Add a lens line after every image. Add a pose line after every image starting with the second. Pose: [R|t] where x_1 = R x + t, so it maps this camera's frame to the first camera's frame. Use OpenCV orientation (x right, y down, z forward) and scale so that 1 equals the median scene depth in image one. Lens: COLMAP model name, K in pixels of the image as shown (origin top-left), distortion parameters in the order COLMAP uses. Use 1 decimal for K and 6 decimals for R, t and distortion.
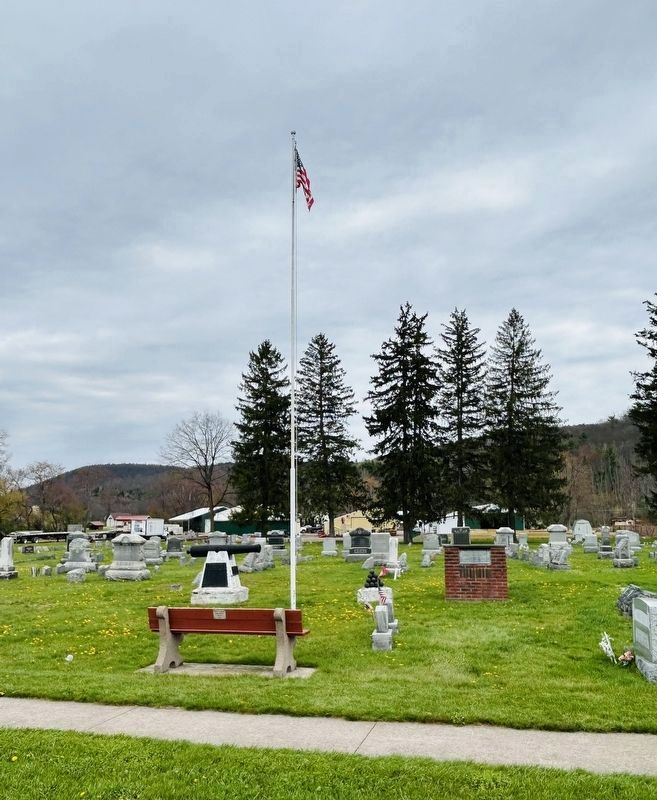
lens RADIAL K [[697.1, 0, 329.1], [0, 697.1, 401.1], [0, 0, 1]] dist [0.013193, 0.004893]
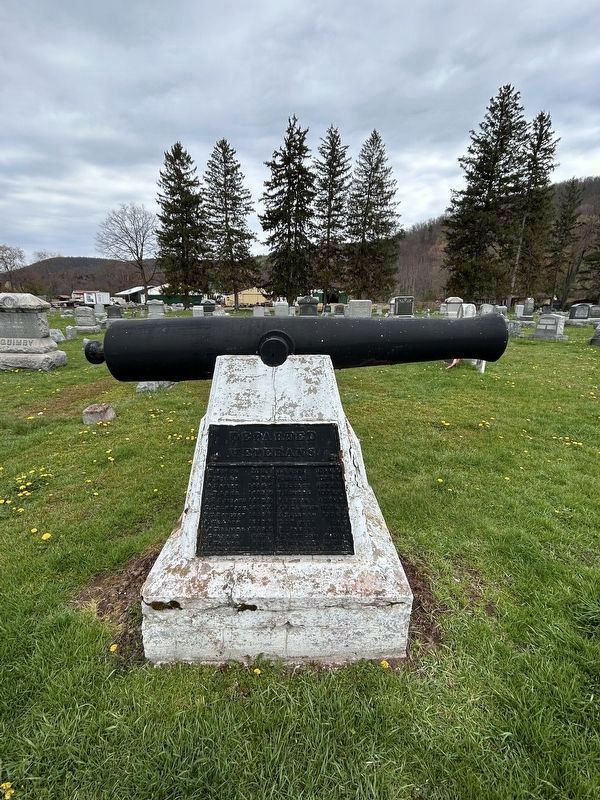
lens RADIAL K [[405.5, 0, 297.2], [0, 405.5, 407.2], [0, 0, 1]] dist [-0.014356, -0.000384]
pose [[0.982912, -0.034252, 0.180861, -0.029323], [-0.044800, 0.908480, 0.415521, 0.031685], [-0.178541, -0.416523, 0.891421, 0.154335]]
